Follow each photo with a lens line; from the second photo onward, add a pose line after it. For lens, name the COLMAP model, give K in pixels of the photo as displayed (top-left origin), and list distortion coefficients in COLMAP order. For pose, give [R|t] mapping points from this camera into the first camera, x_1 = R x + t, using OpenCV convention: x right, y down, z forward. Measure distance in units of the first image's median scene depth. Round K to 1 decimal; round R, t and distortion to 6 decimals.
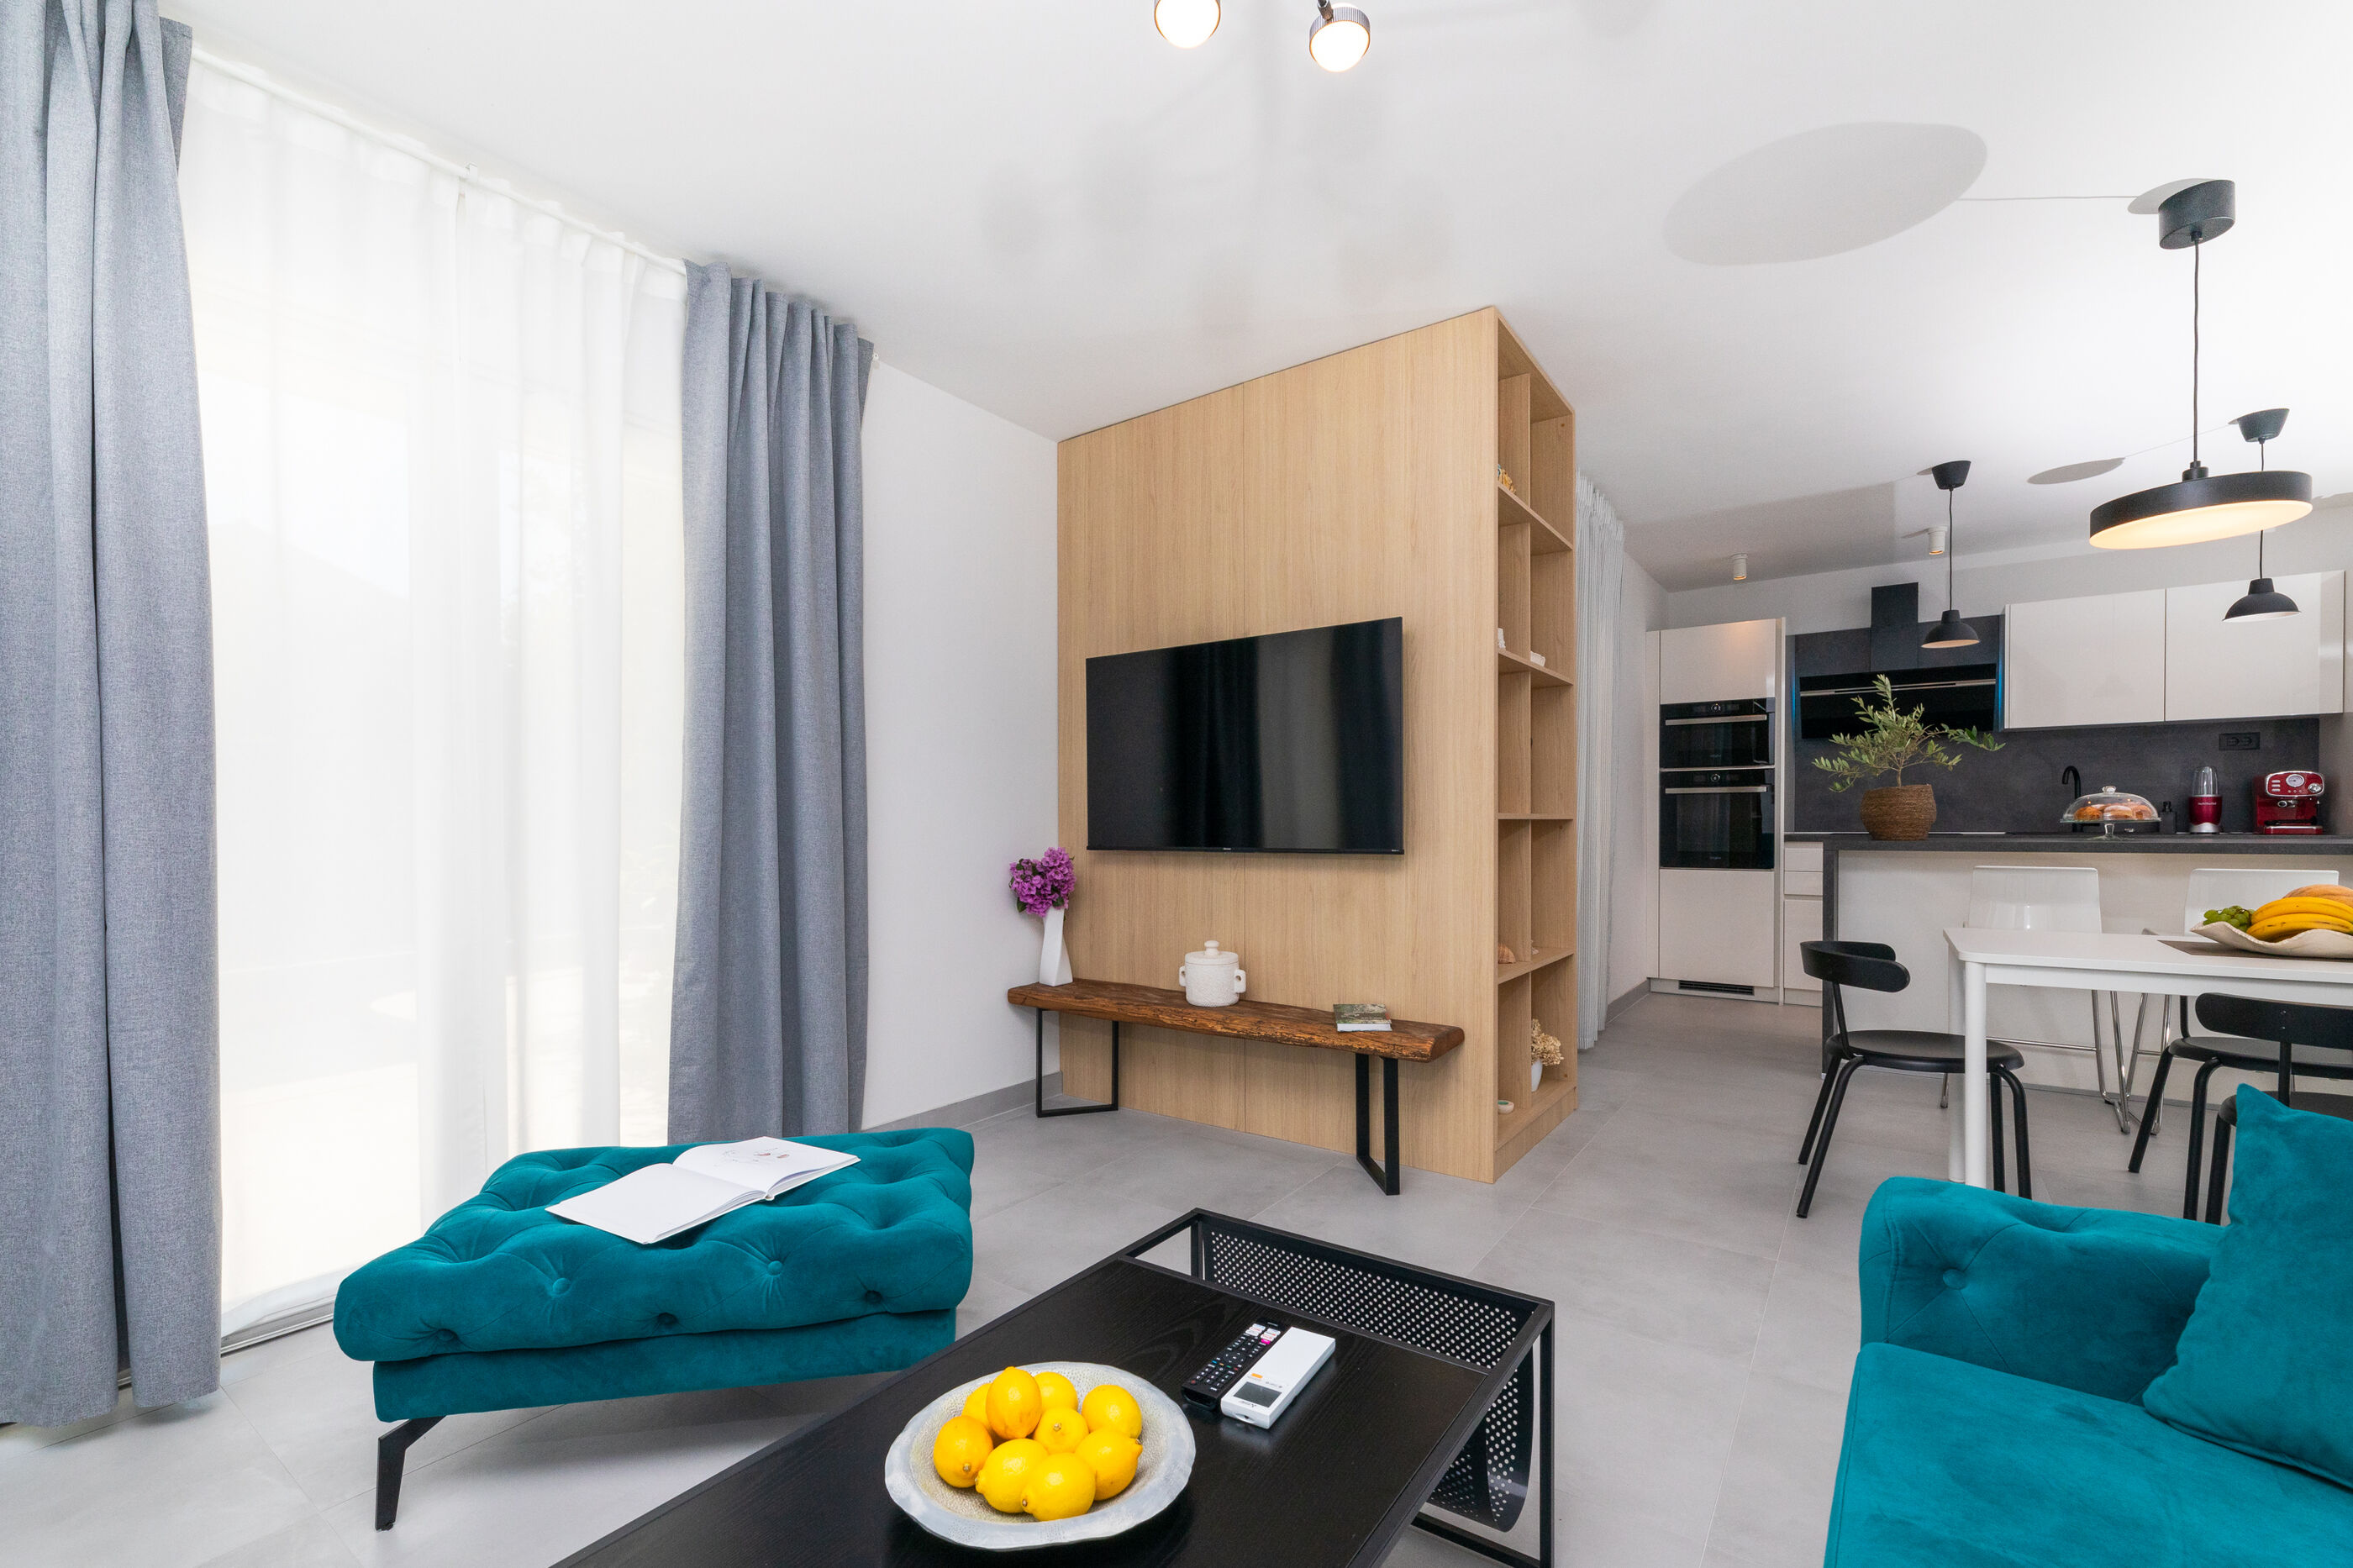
lens RADIAL K [[988.8, 0, 1183.9], [0, 988.8, 831.6], [0, 0, 1]] dist [0.000991, 0.000226]
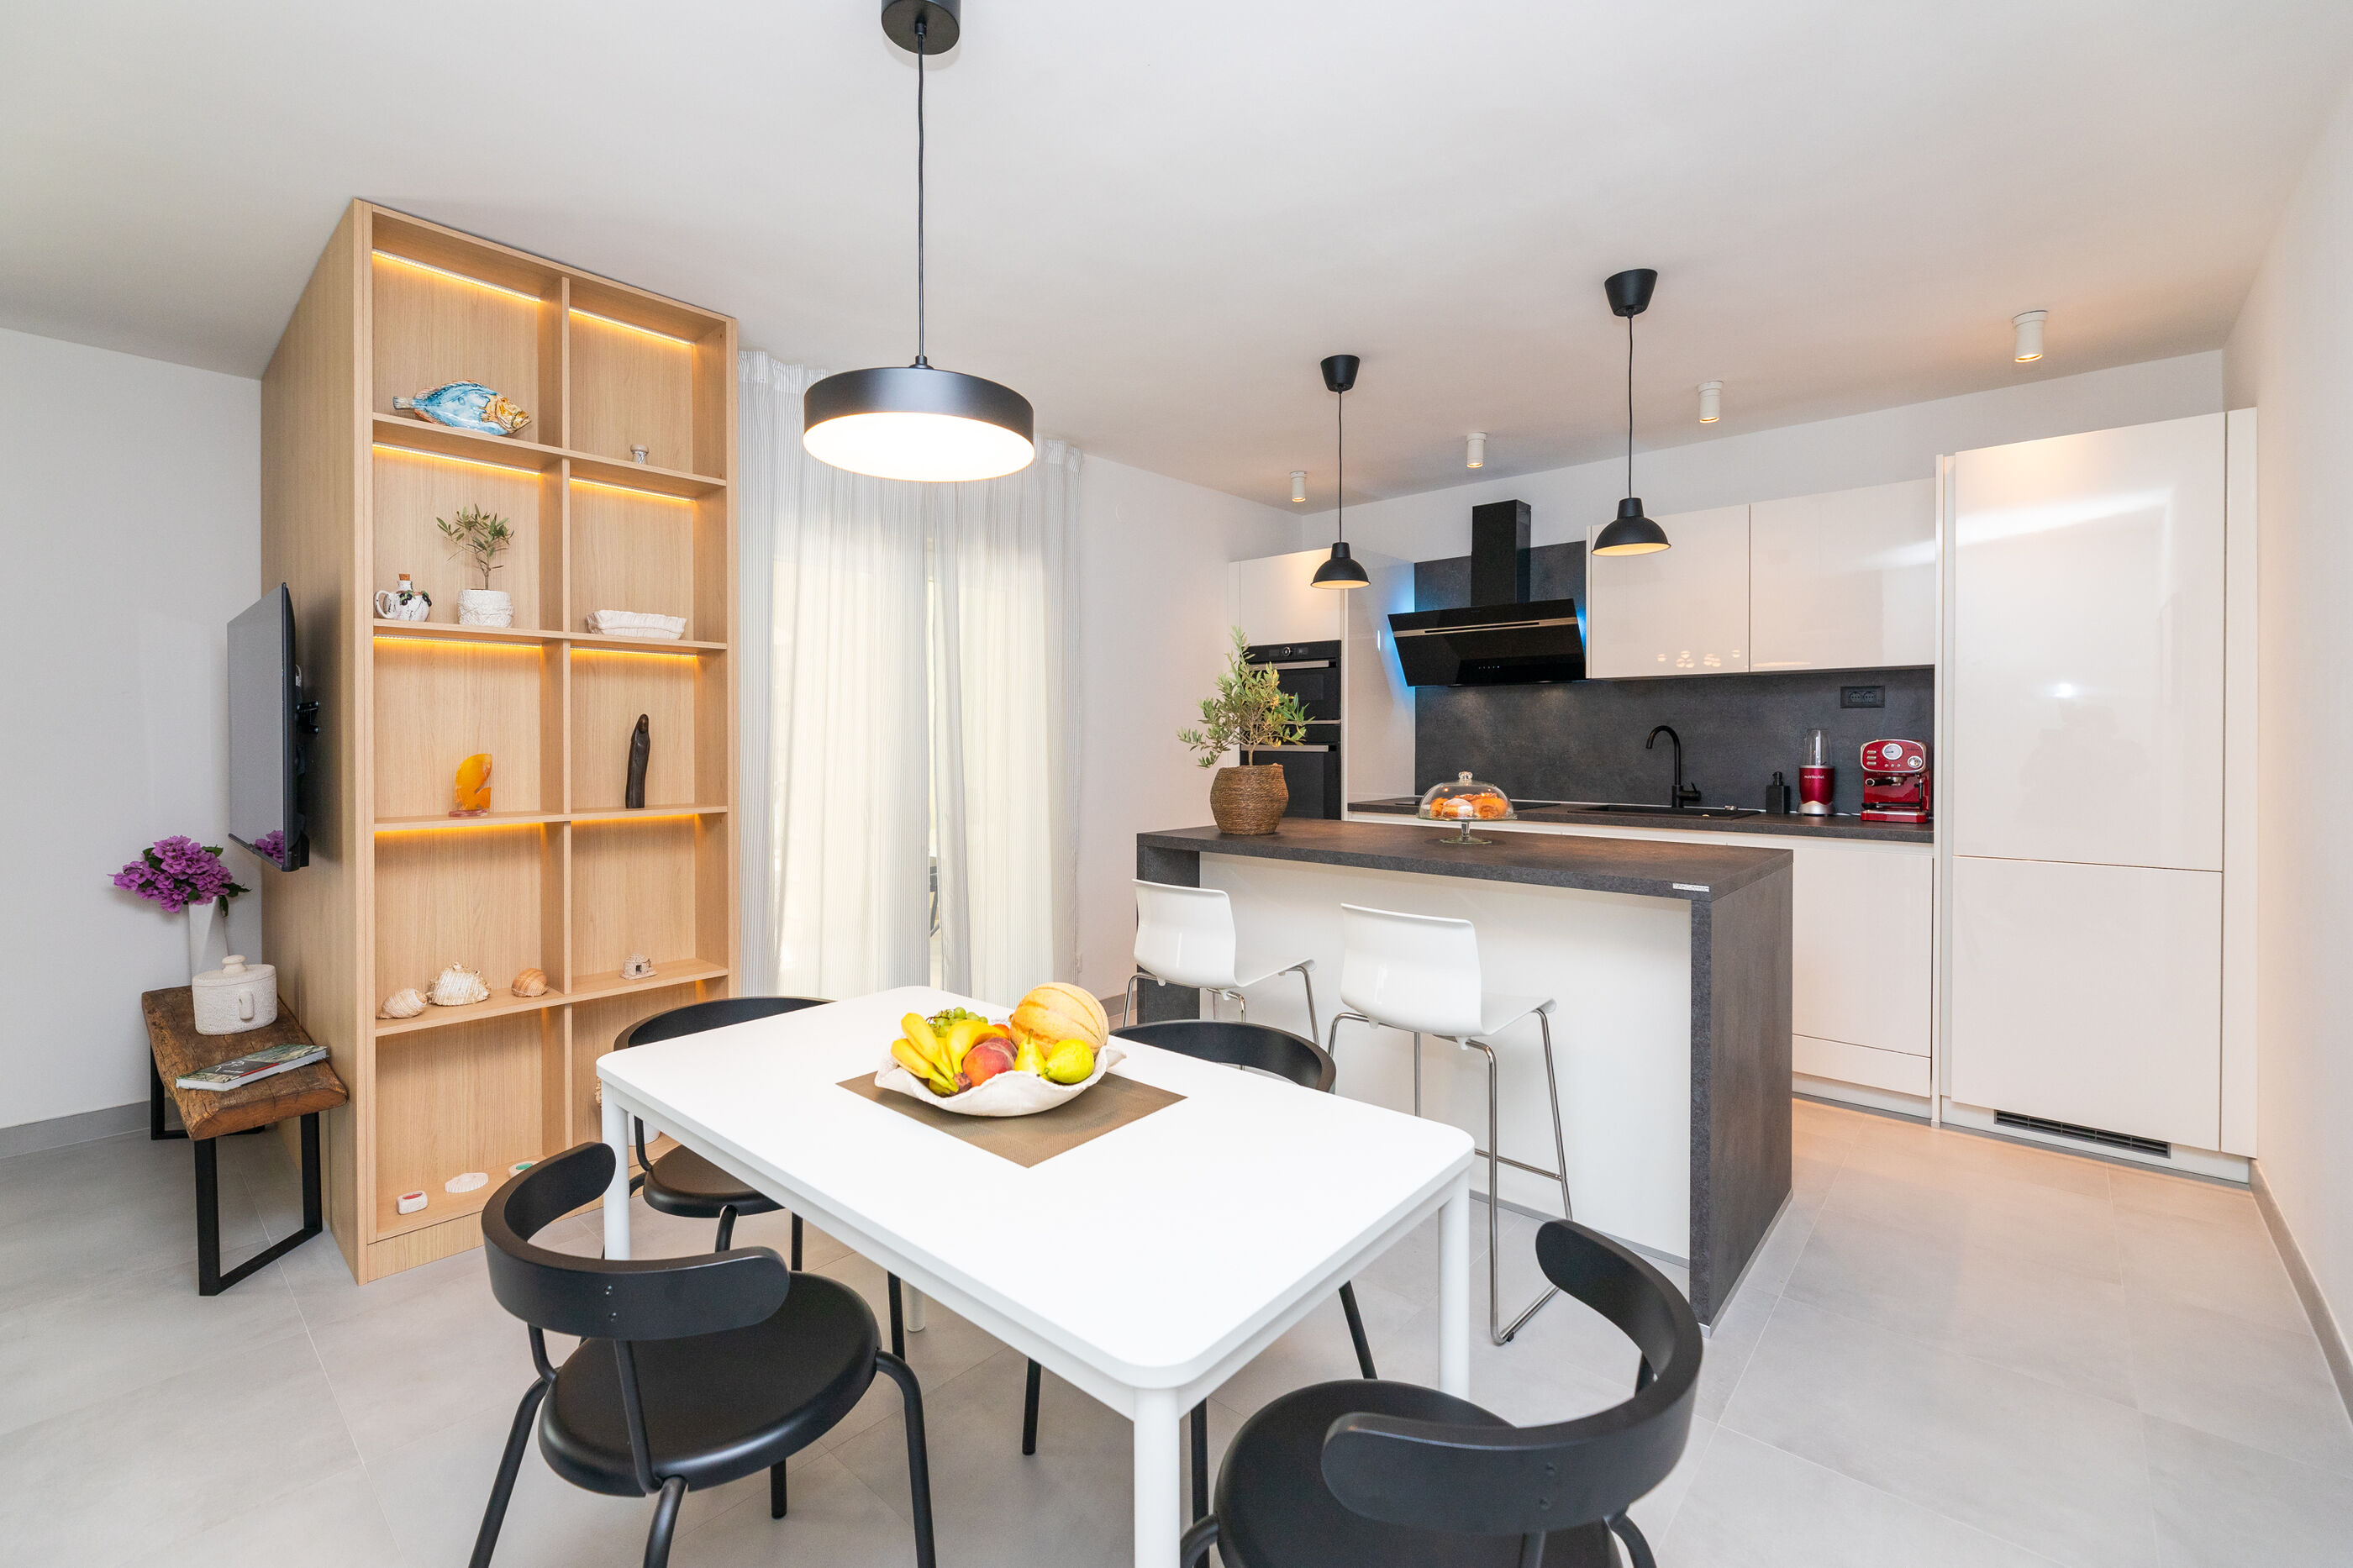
lens RADIAL K [[985.1, 0, 1139.2], [0, 985.1, 749.9], [0, 0, 1]] dist [-0.000372, 0.000390]
pose [[0.992701, 0.005397, -0.120482, 0.639686], [-0.005020, 0.999982, 0.003433, -0.053068], [0.120499, -0.002803, 0.992710, 0.173815]]
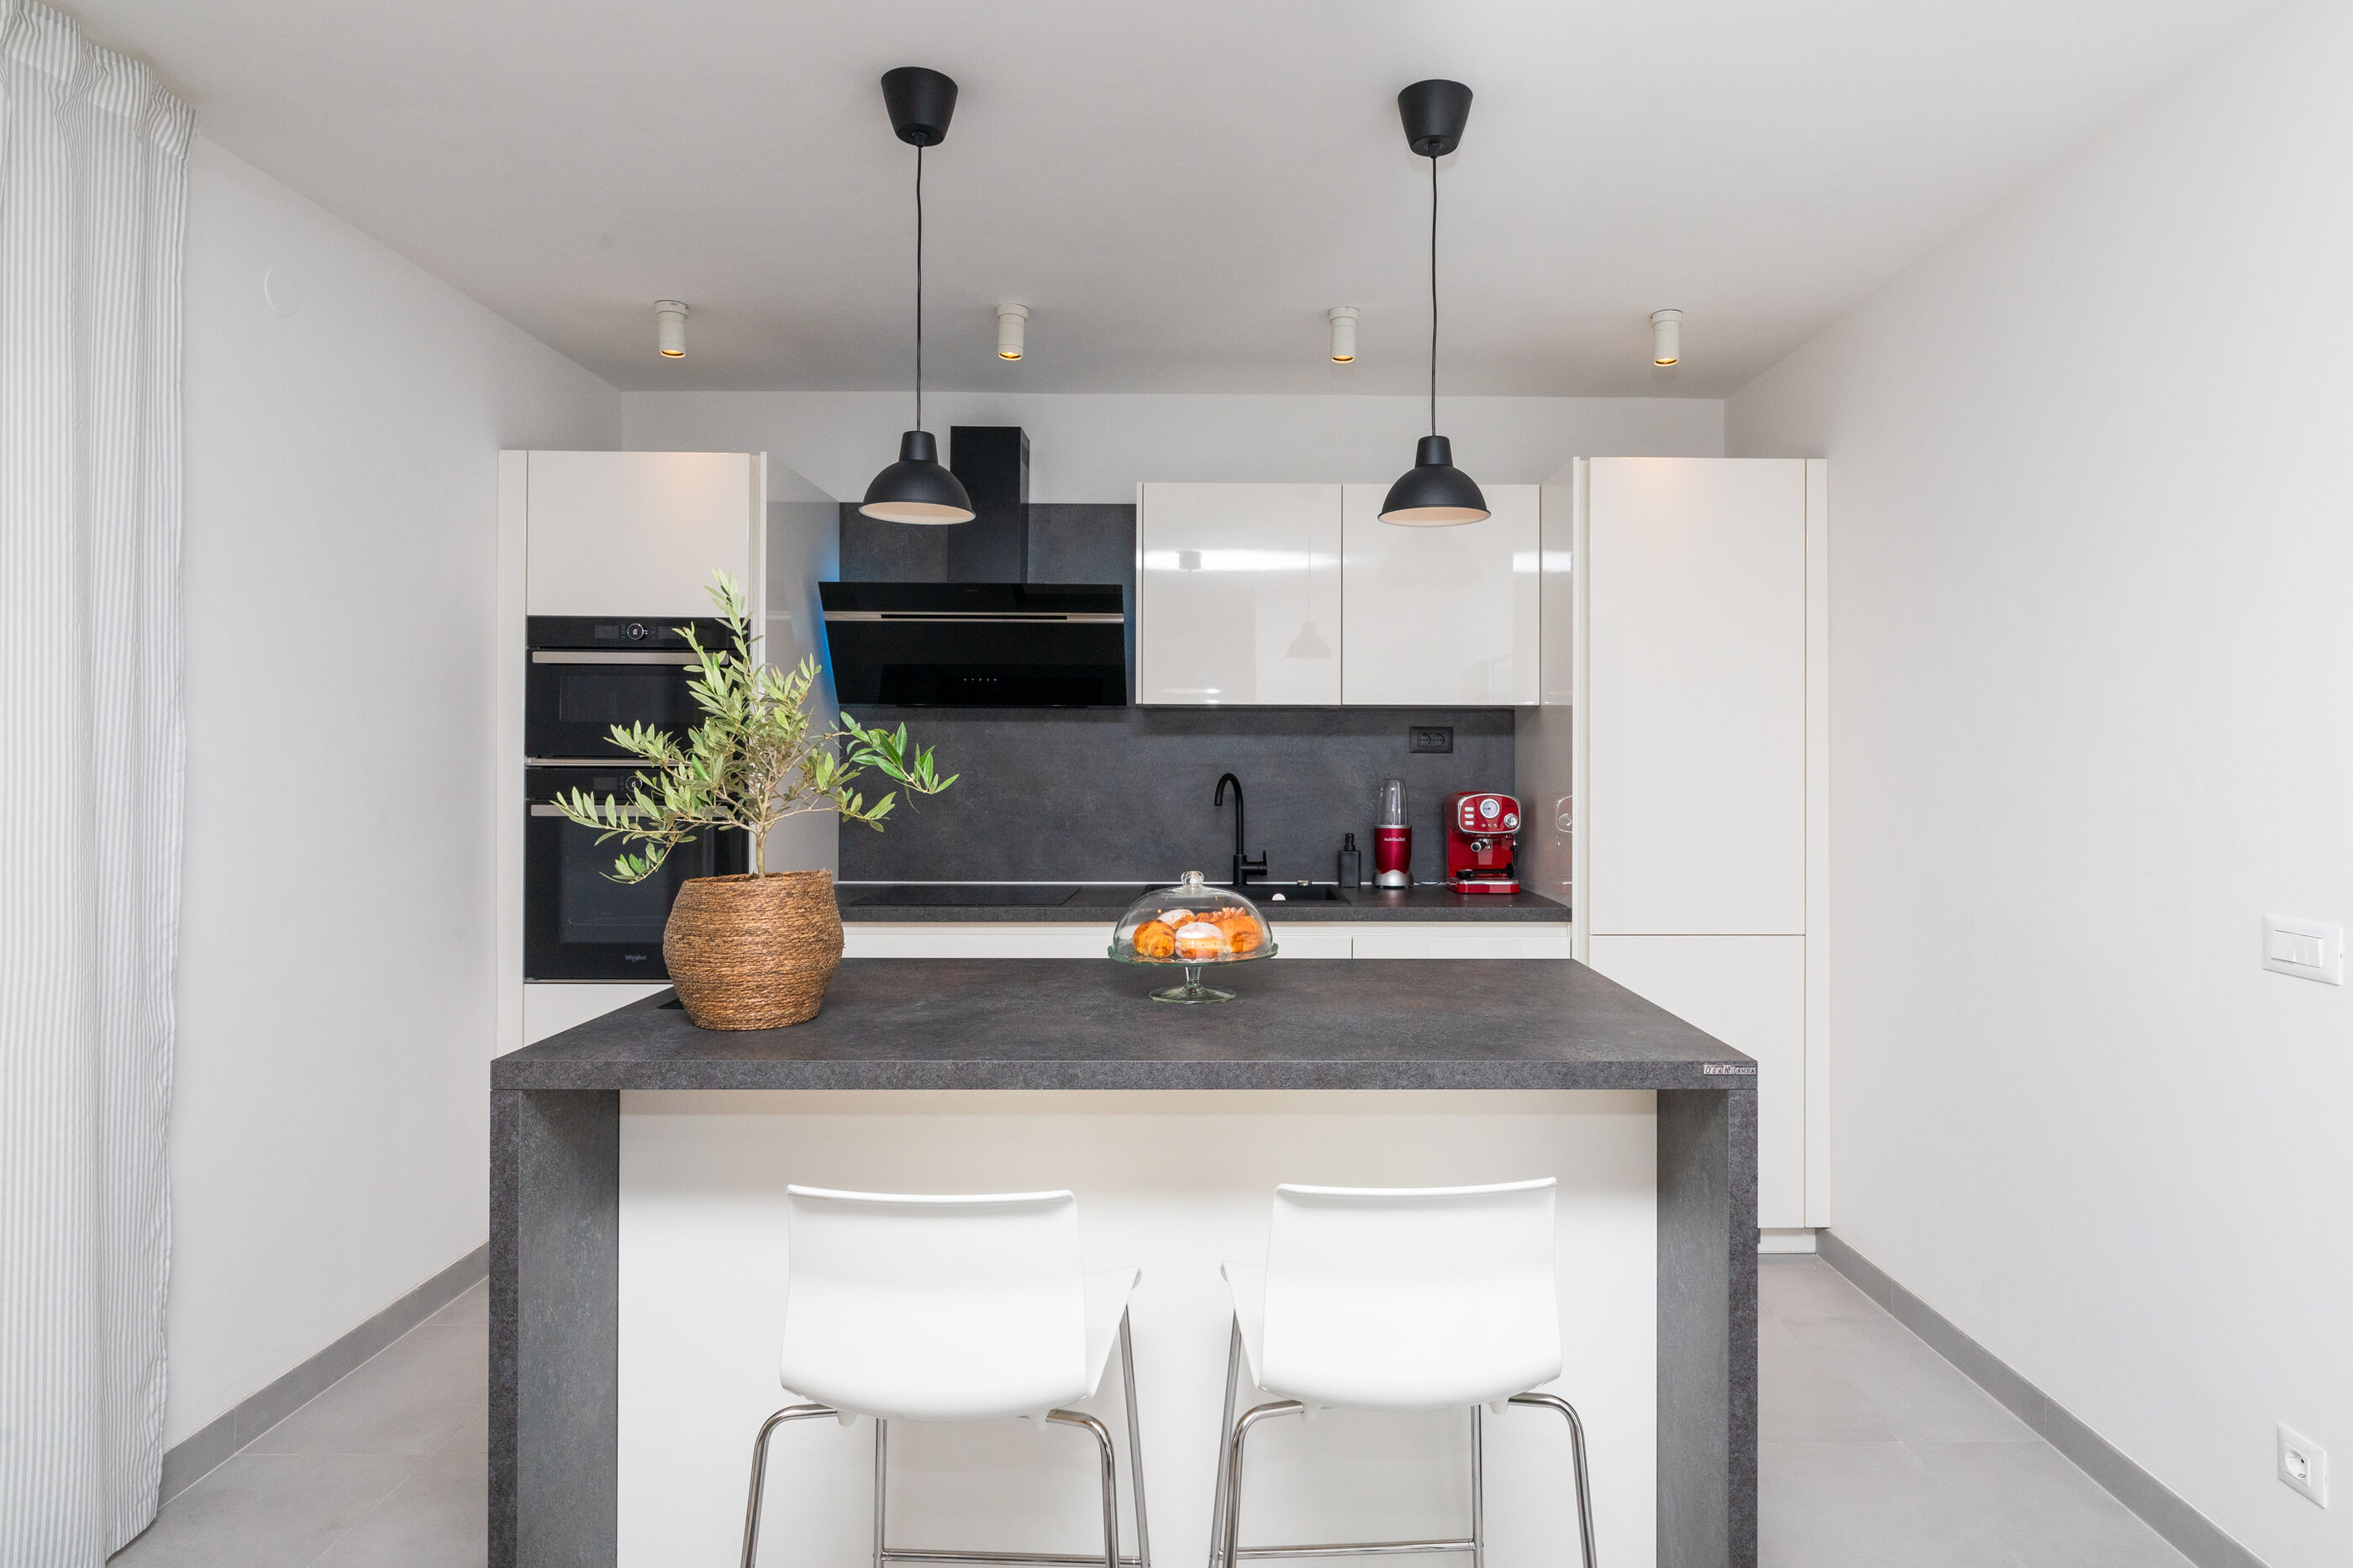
lens RADIAL K [[1276.1, 0, 1233.9], [0, 1276.1, 754.9], [0, 0, 1]] dist [-0.002143, -0.000314]
pose [[0.802903, 0.011587, 0.595997, 0.508402], [-0.001292, 0.999843, -0.017698, -0.071834], [-0.596108, 0.013440, 0.802792, 0.446093]]
